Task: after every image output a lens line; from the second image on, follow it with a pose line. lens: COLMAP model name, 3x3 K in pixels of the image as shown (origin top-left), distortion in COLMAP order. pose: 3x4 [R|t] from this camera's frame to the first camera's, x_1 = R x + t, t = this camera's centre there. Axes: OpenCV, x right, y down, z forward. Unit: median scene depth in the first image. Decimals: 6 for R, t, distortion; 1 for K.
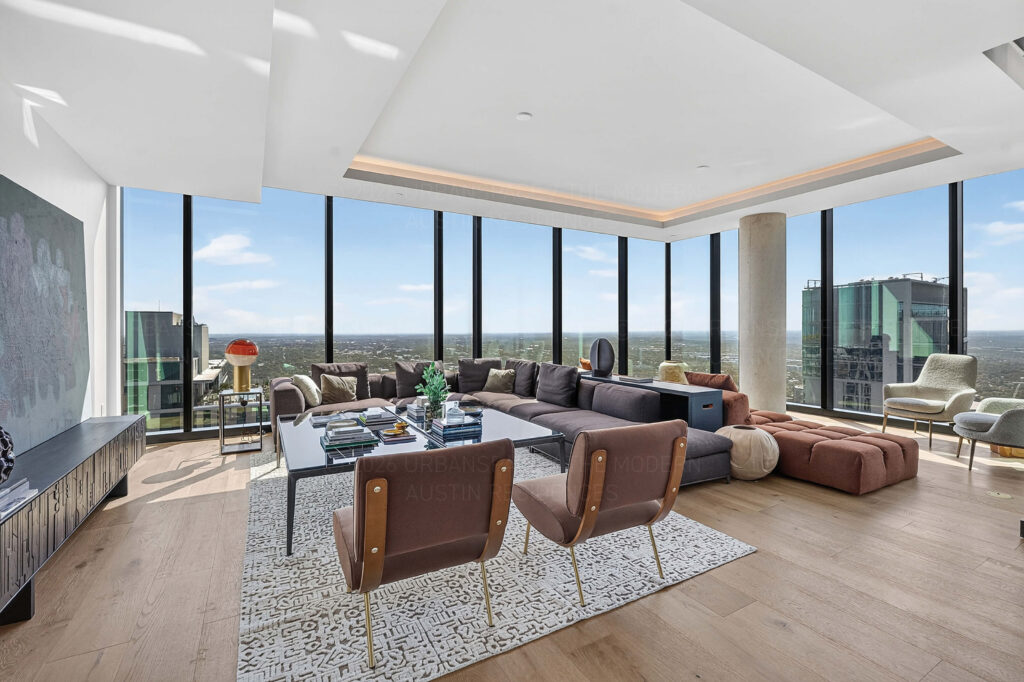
lens RADIAL K [[451.5, 0, 511.2], [0, 451.5, 329.3], [0, 0, 1]] dist [-0.002659, 0.000599]
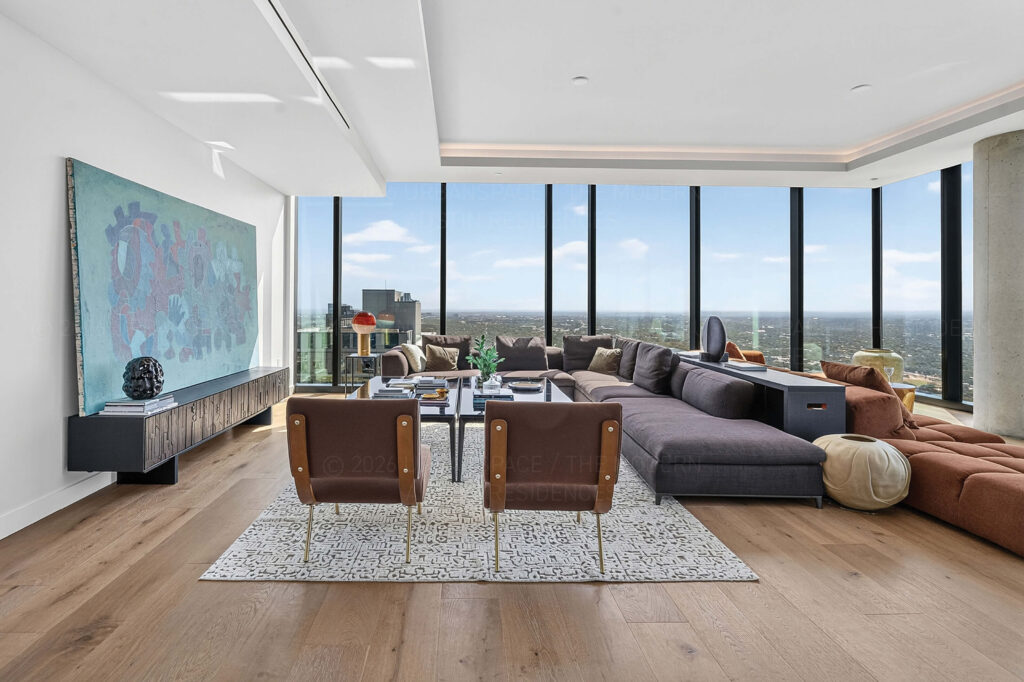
lens RADIAL K [[484.2, 0, 471.2], [0, 484.2, 303.7], [0, 0, 1]] dist [-0.003605, -0.000257]
pose [[0.878139, 0.003070, -0.478396, 0.275799], [-0.005168, 0.999982, -0.003069, 0.002363], [0.478378, 0.005167, 0.878139, -0.000567]]
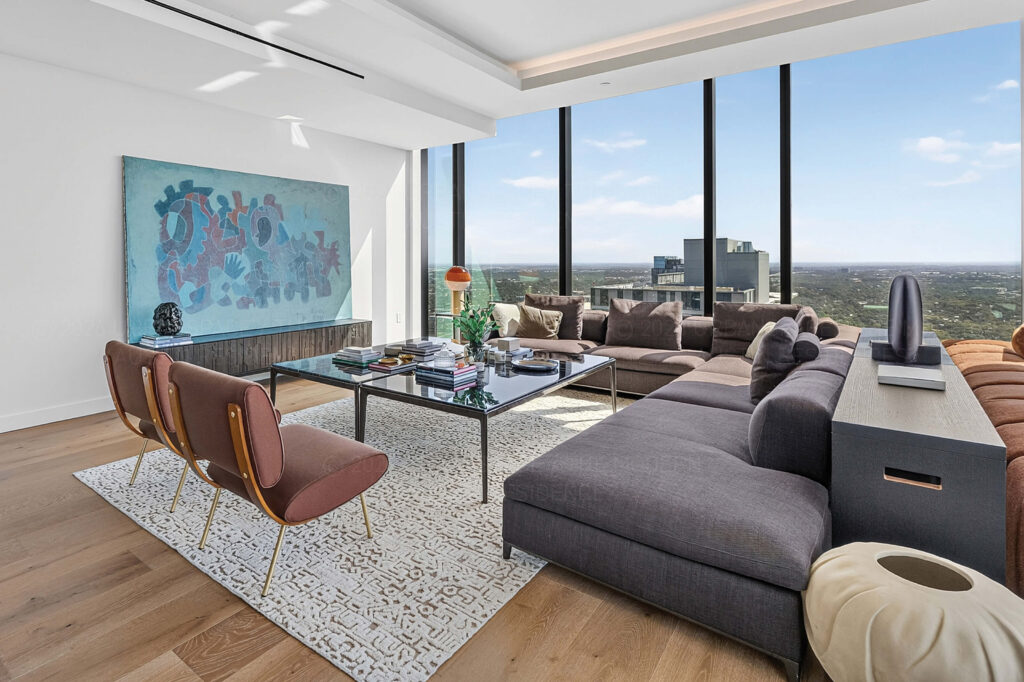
lens RADIAL K [[532.7, 0, 421.9], [0, 532.7, 261.4], [0, 0, 1]] dist [-0.002746, 0.000142]
pose [[0.360010, 0.001667, -0.932947, 0.597559], [0.007117, 0.999964, 0.004533, 0.002796], [0.932921, -0.008272, 0.359986, 0.451133]]
